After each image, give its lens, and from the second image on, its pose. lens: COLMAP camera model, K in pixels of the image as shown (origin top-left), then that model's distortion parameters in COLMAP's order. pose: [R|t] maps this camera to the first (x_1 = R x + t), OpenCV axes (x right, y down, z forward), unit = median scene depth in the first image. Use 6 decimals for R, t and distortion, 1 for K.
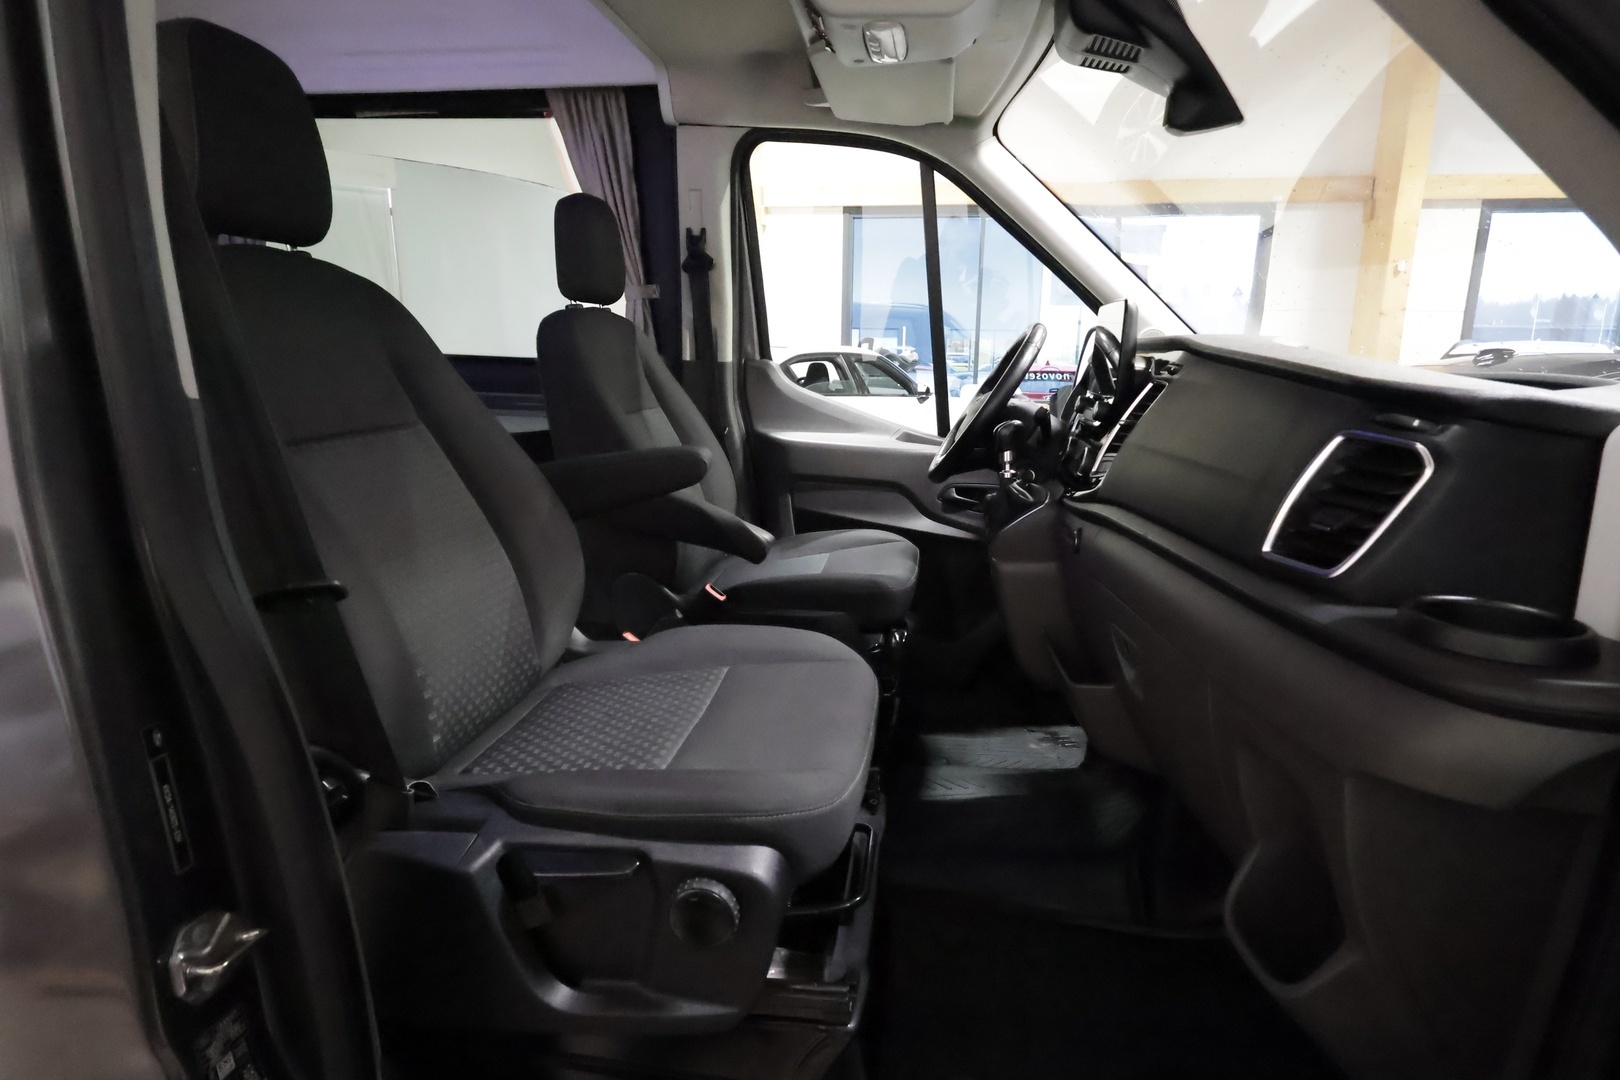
lens RADIAL K [[875.6, 0, 824.7], [0, 875.6, 538.8], [0, 0, 1]] dist [0.006655, -0.001511]
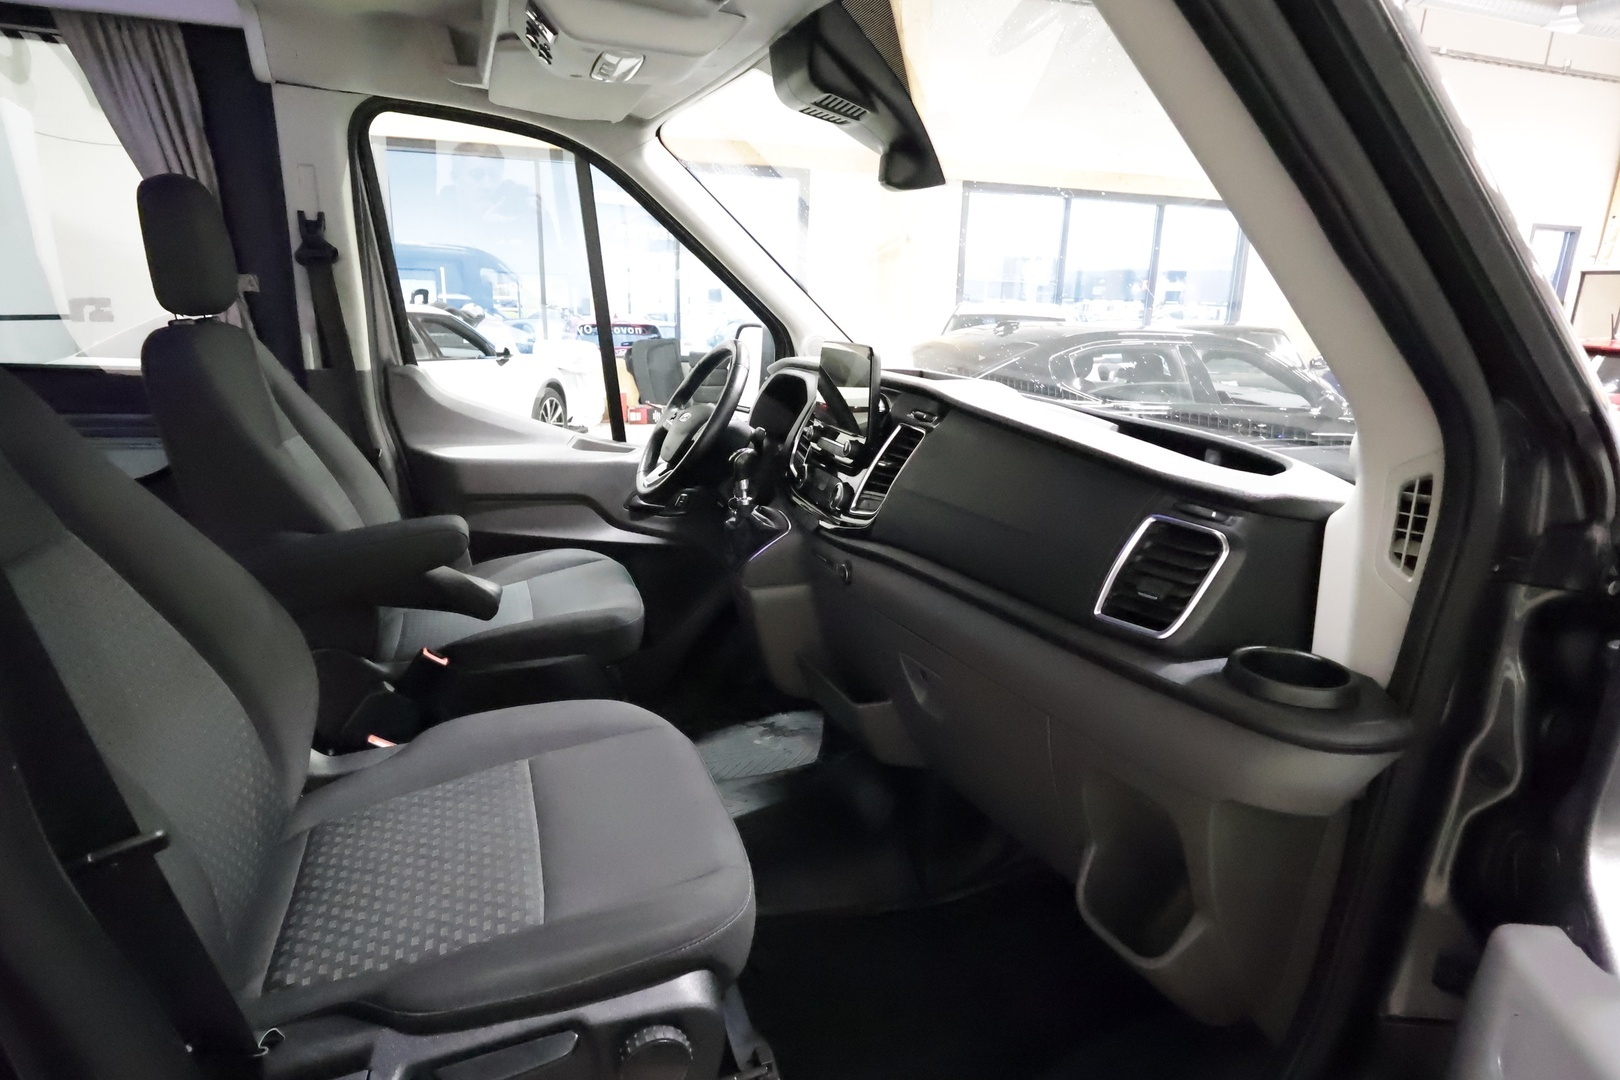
lens RADIAL K [[875.6, 0, 810.8], [0, 875.6, 541.3], [0, 0, 1]] dist [0.006655, -0.001511]
pose [[0.891396, -0.109389, 0.439826, -0.158497], [0.082303, 0.993371, 0.080257, -0.091631], [-0.445689, -0.035342, 0.894490, 0.041471]]
